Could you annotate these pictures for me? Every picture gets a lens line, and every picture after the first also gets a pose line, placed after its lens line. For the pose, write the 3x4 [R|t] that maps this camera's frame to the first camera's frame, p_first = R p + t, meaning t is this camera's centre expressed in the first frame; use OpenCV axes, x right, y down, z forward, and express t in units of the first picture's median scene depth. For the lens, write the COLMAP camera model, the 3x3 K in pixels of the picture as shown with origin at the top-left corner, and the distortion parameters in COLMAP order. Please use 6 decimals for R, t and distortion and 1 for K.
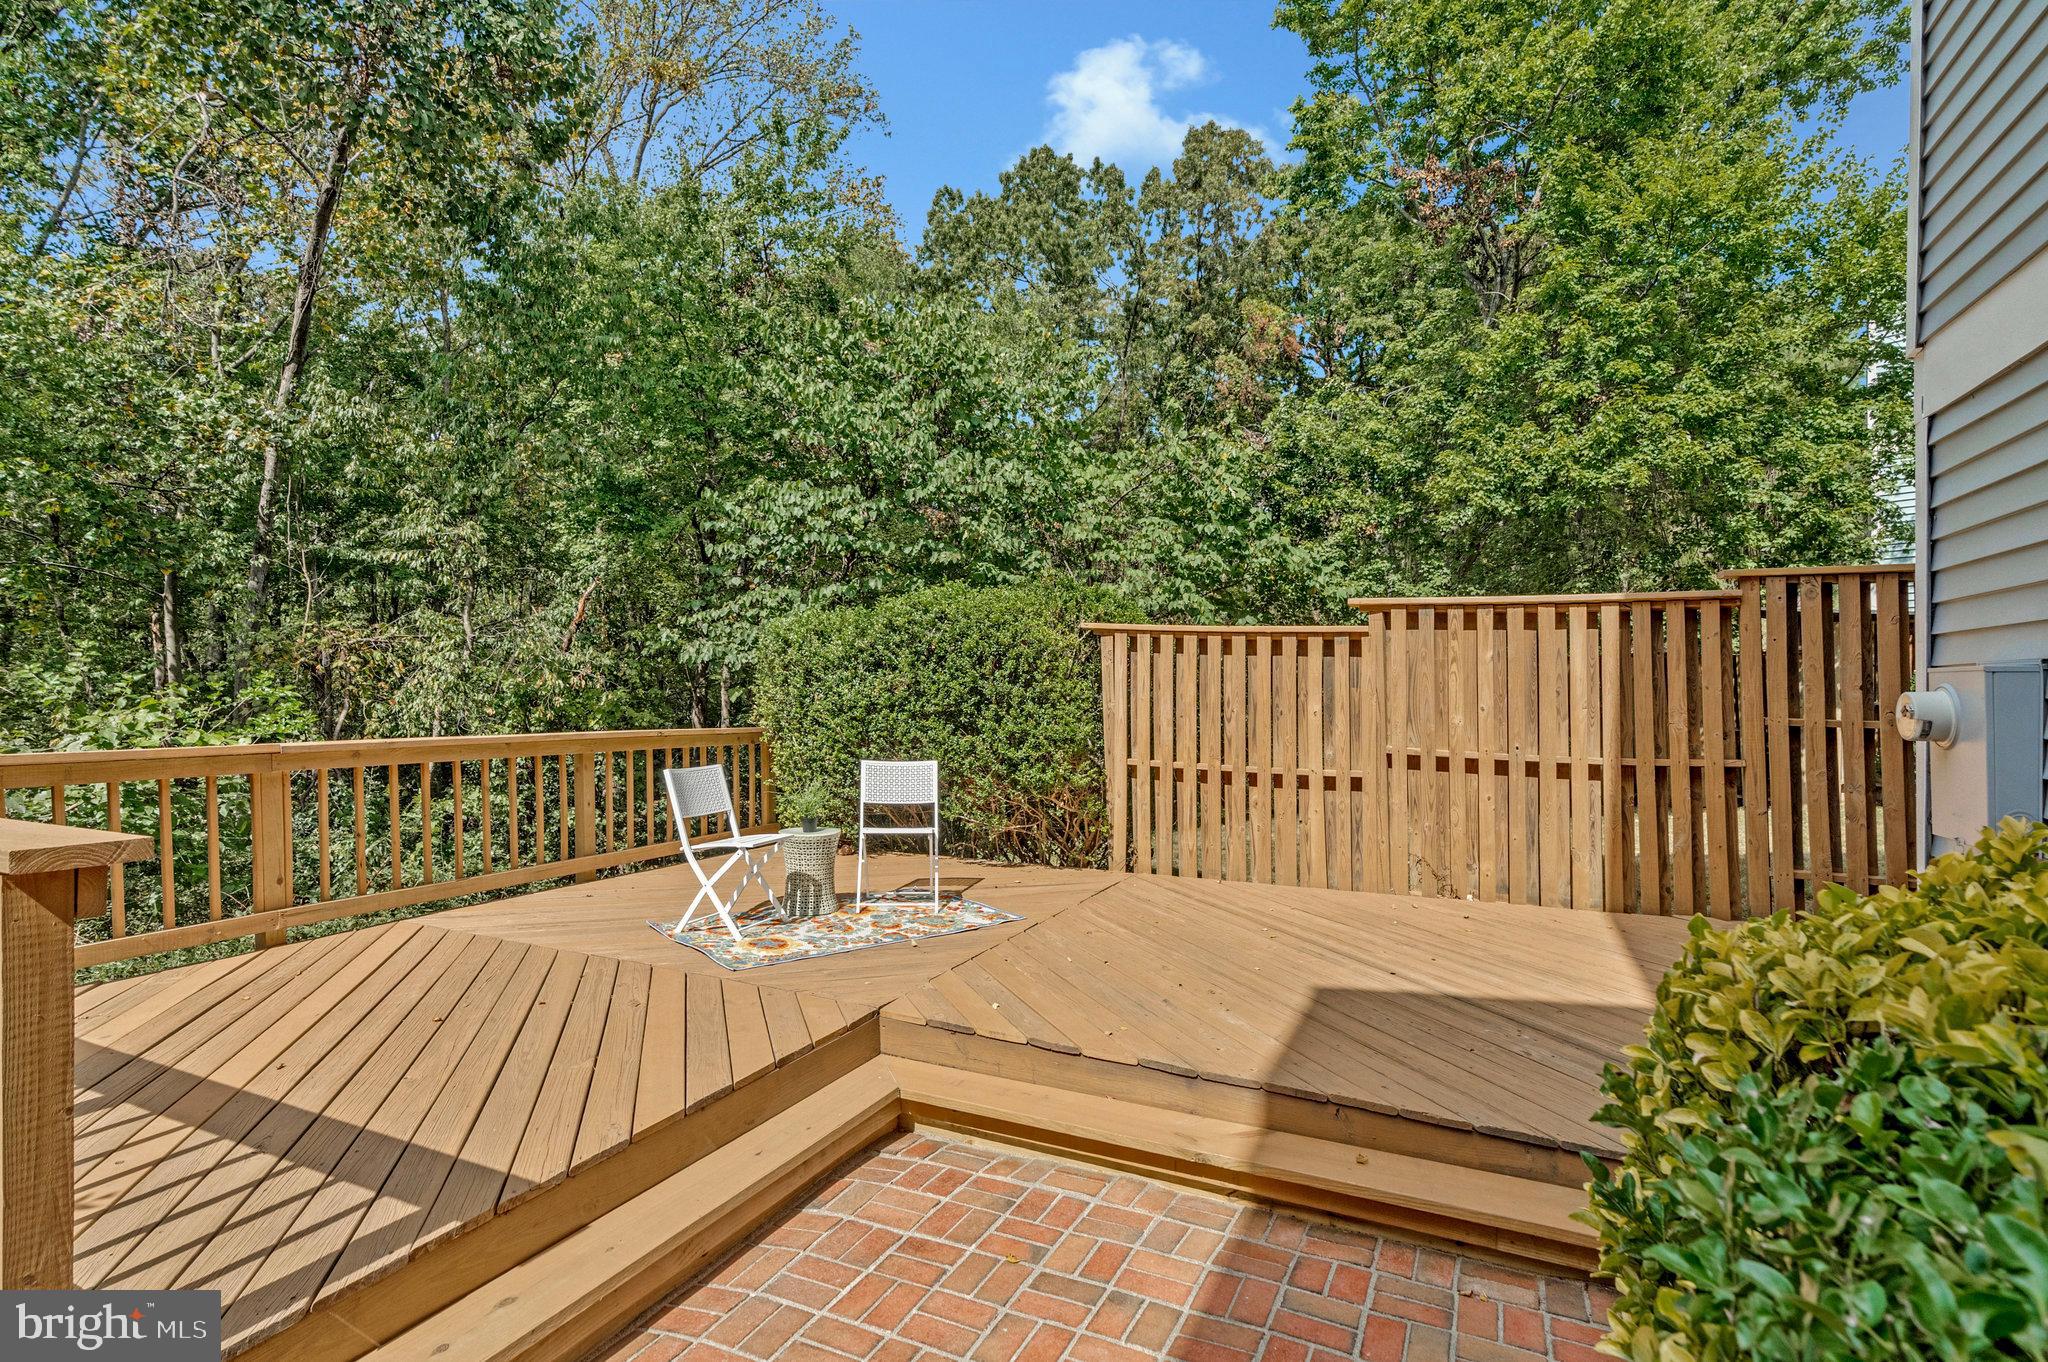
lens RADIAL K [[978.7, 0, 1020.5], [0, 978.7, 682.8], [0, 0, 1]] dist [-0.000935, 0.000864]
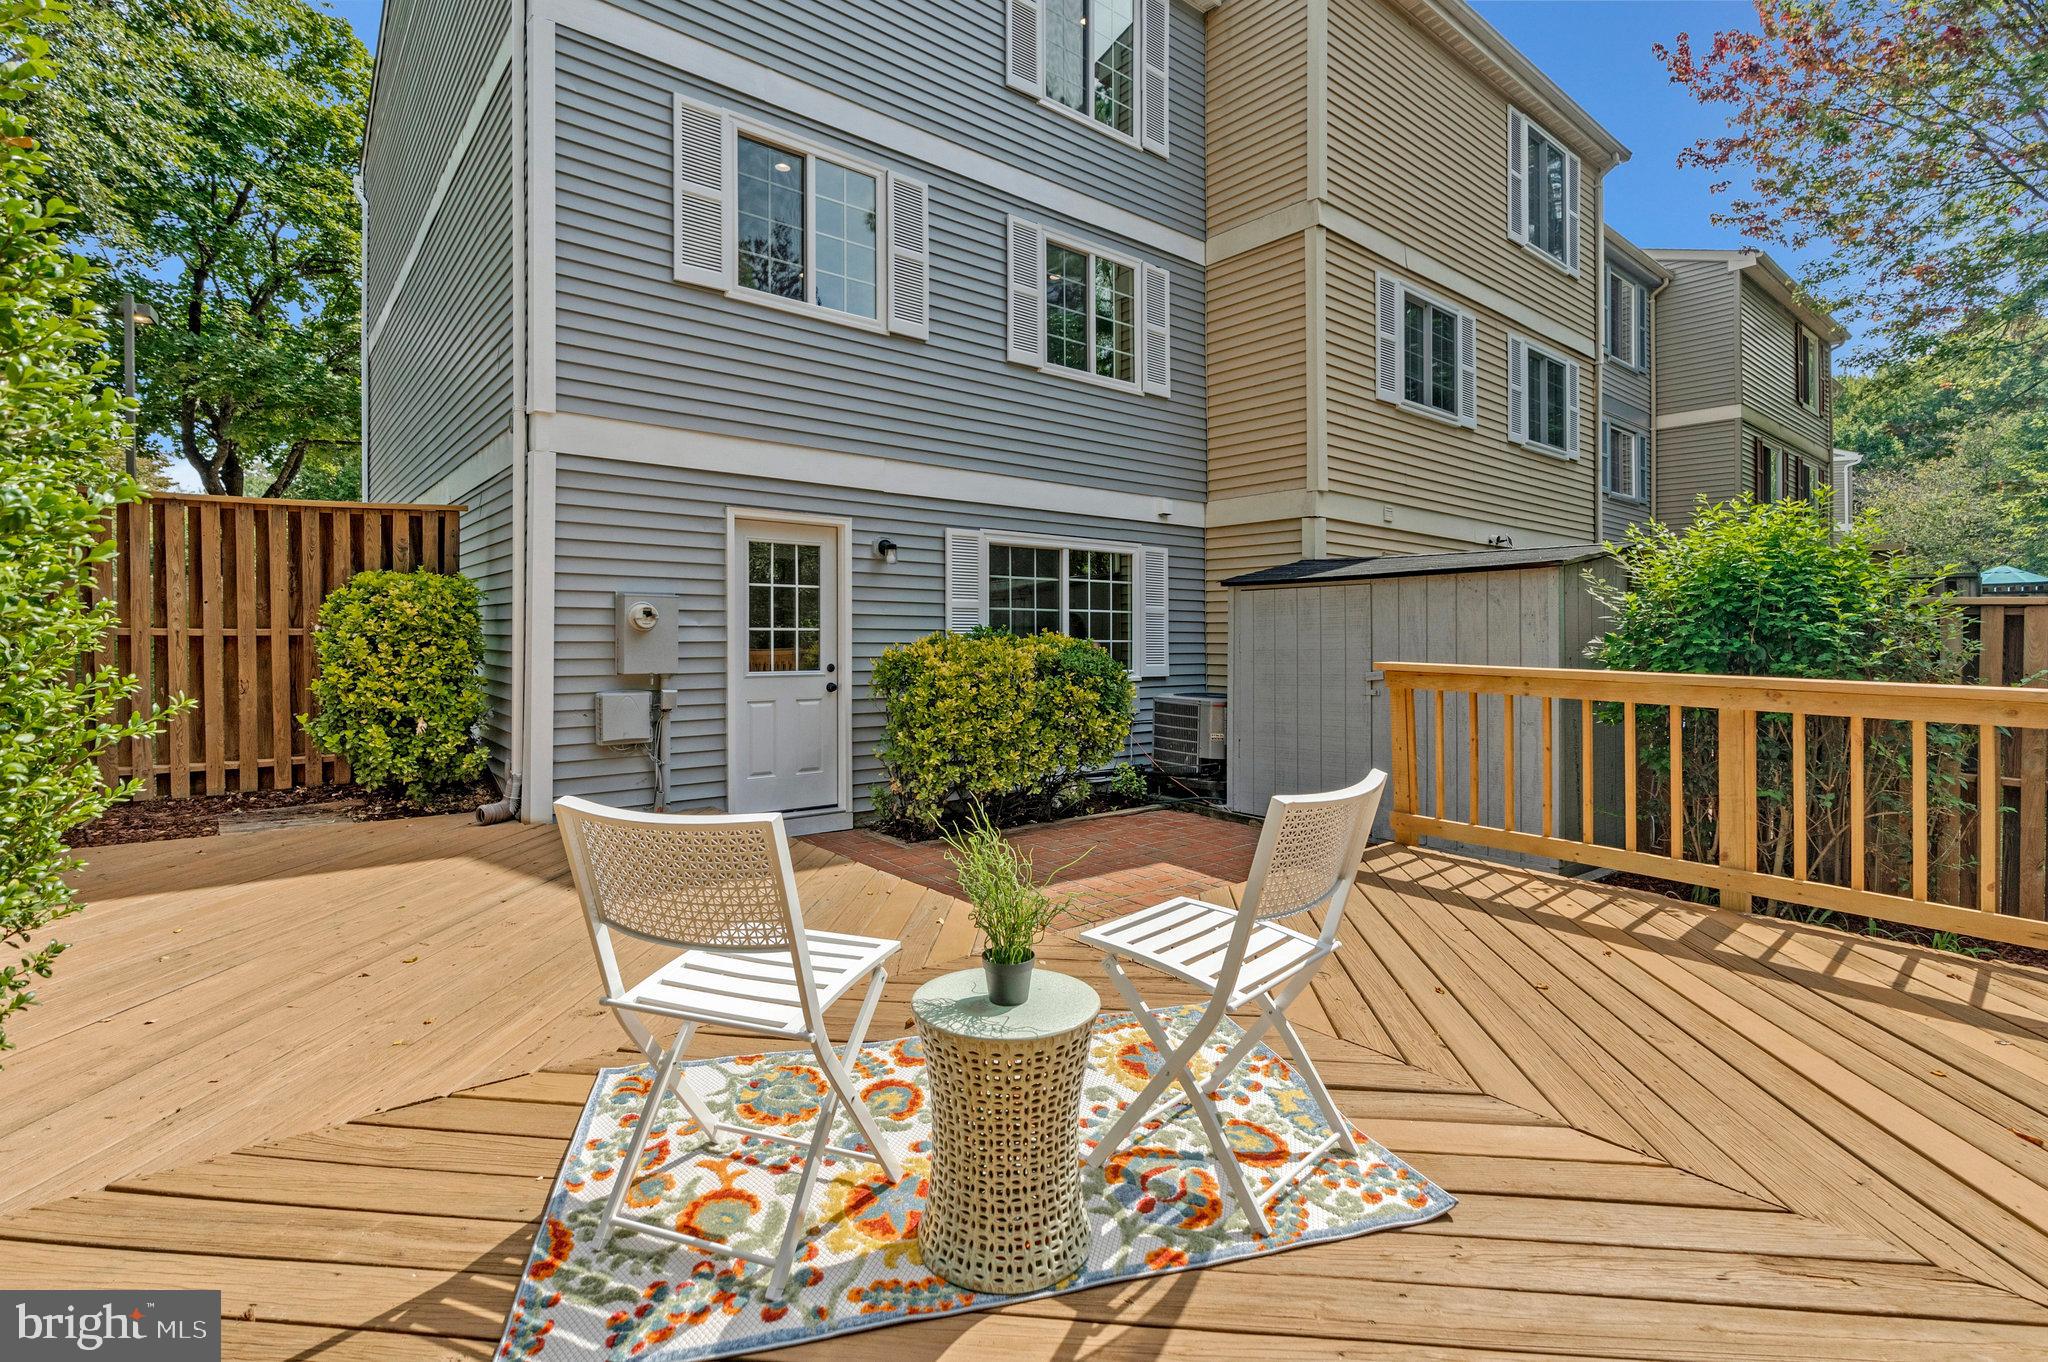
lens RADIAL K [[953.8, 0, 1031.6], [0, 953.8, 664.7], [0, 0, 1]] dist [-0.005161, 0.000054]
pose [[-0.906521, -0.028904, 0.421171, -0.426306], [-0.018188, 0.999401, 0.029439, 0.032287], [-0.421770, 0.019027, -0.906503, 1.564459]]
